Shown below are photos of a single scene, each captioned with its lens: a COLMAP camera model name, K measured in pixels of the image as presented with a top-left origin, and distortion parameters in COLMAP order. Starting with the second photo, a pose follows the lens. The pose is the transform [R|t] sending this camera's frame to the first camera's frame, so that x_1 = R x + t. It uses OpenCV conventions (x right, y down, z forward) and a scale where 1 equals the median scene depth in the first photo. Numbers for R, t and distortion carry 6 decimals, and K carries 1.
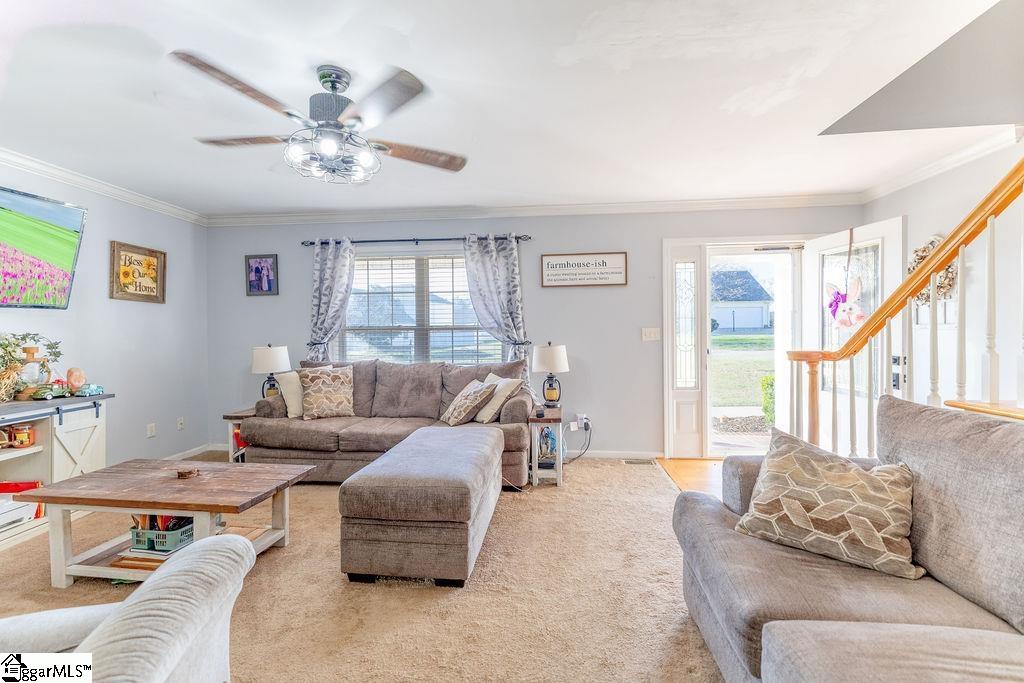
lens RADIAL K [[441.5, 0, 510.2], [0, 441.5, 335.6], [0, 0, 1]] dist [0.003207, -0.000581]
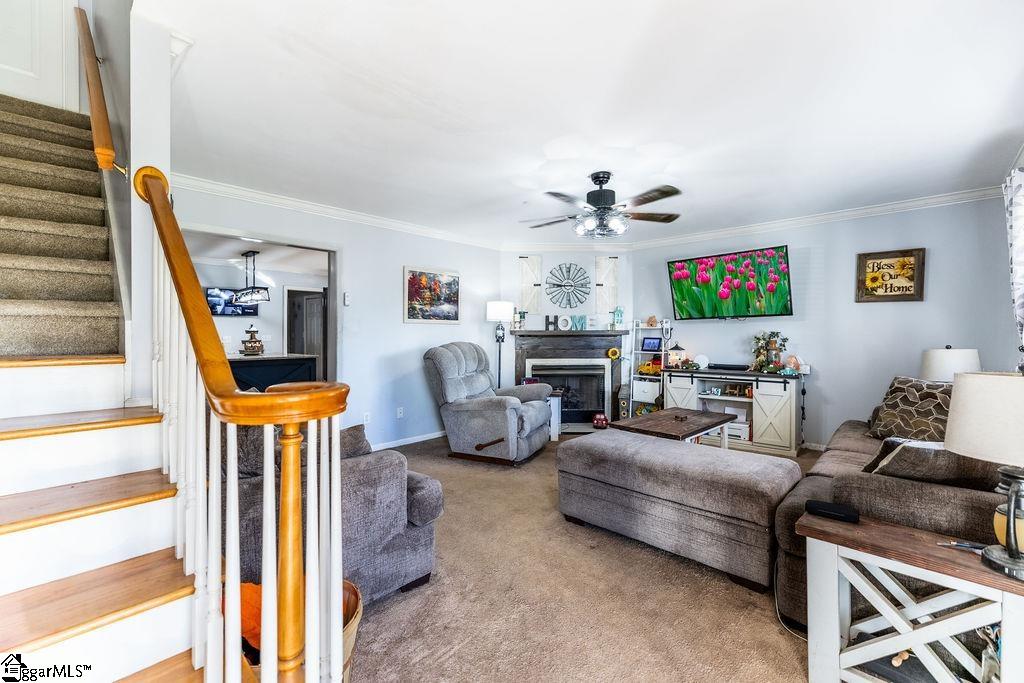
lens RADIAL K [[441.5, 0, 503.9], [0, 441.5, 334.7], [0, 0, 1]] dist [0.003207, -0.000581]
pose [[-0.613727, 0.006920, -0.789488, 0.594588], [0.001779, 0.999971, 0.007382, -0.006773], [0.789516, 0.003125, -0.613721, 0.923170]]
